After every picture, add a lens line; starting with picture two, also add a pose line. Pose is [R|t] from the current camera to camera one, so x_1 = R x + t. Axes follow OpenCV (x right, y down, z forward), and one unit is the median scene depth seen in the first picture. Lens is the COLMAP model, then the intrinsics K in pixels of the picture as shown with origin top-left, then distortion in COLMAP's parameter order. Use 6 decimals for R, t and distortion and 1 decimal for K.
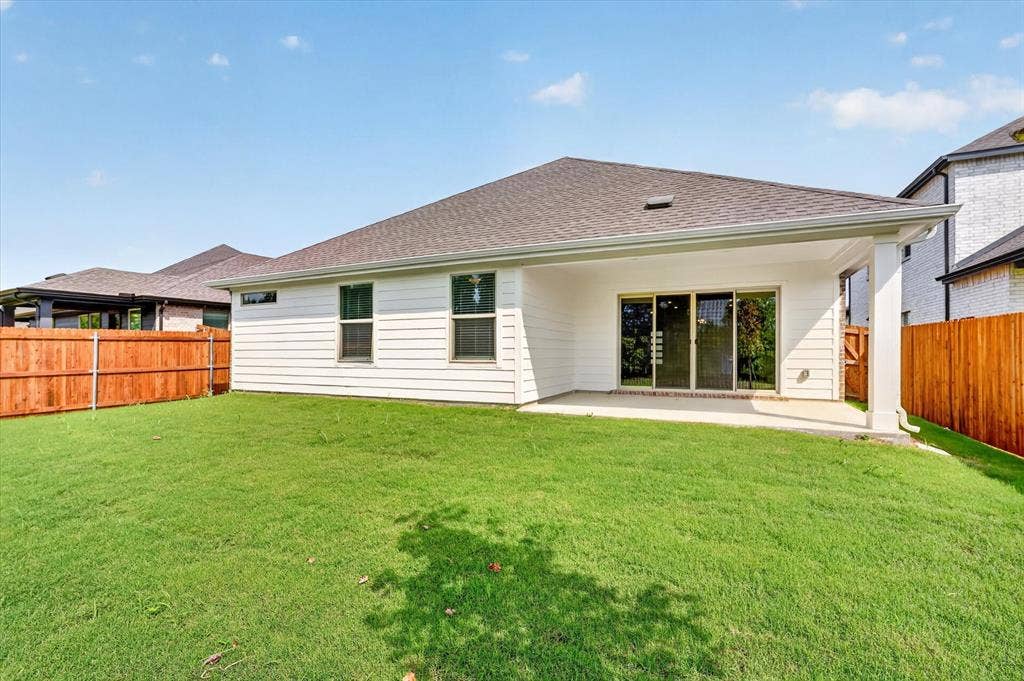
lens RADIAL K [[458.4, 0, 513.3], [0, 458.4, 341.7], [0, 0, 1]] dist [-0.008213, 0.004996]
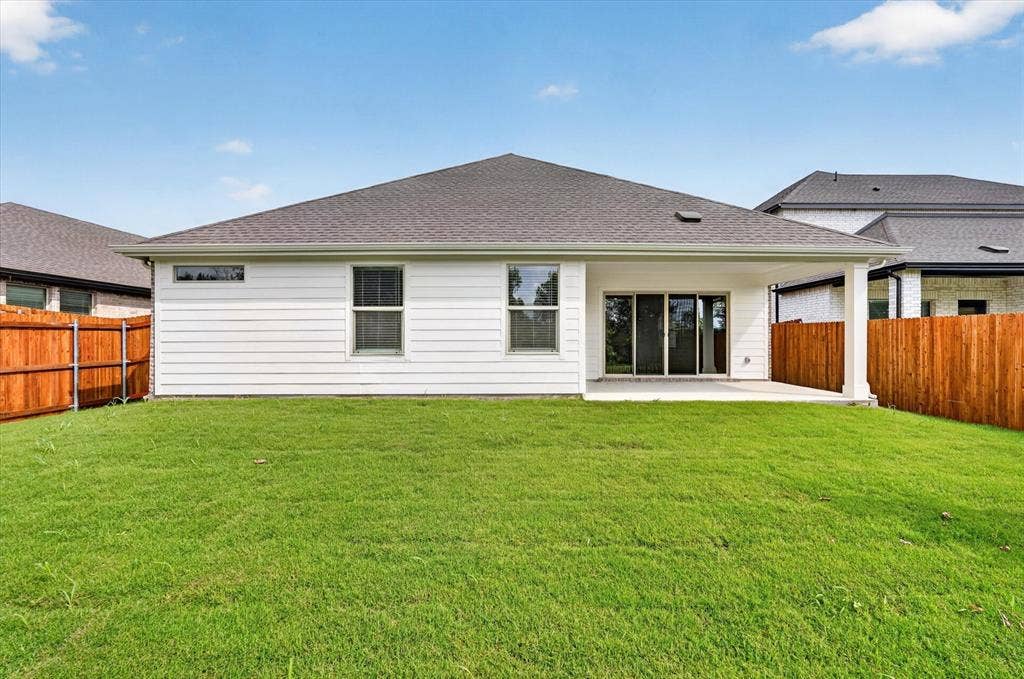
lens RADIAL K [[458.4, 0, 514.5], [0, 458.4, 339.5], [0, 0, 1]] dist [-0.008213, 0.004996]
pose [[0.902871, 0.002196, 0.429905, -0.472265], [-0.008940, 0.999867, 0.013668, -0.000492], [-0.429818, -0.016184, 0.902771, 0.101236]]
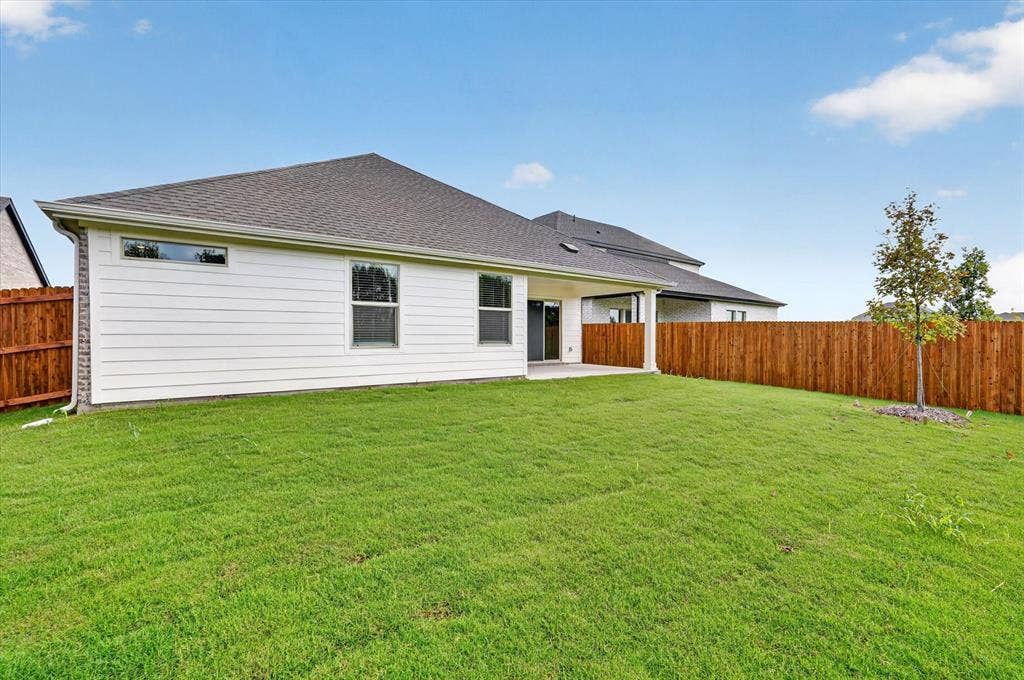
lens RADIAL K [[458.4, 0, 516.4], [0, 458.4, 343.8], [0, 0, 1]] dist [-0.008213, 0.004996]
pose [[0.457718, -0.012180, 0.889014, -1.005683], [-0.021089, 0.999476, 0.024551, 0.006511], [-0.888847, -0.029986, 0.457221, 0.320847]]
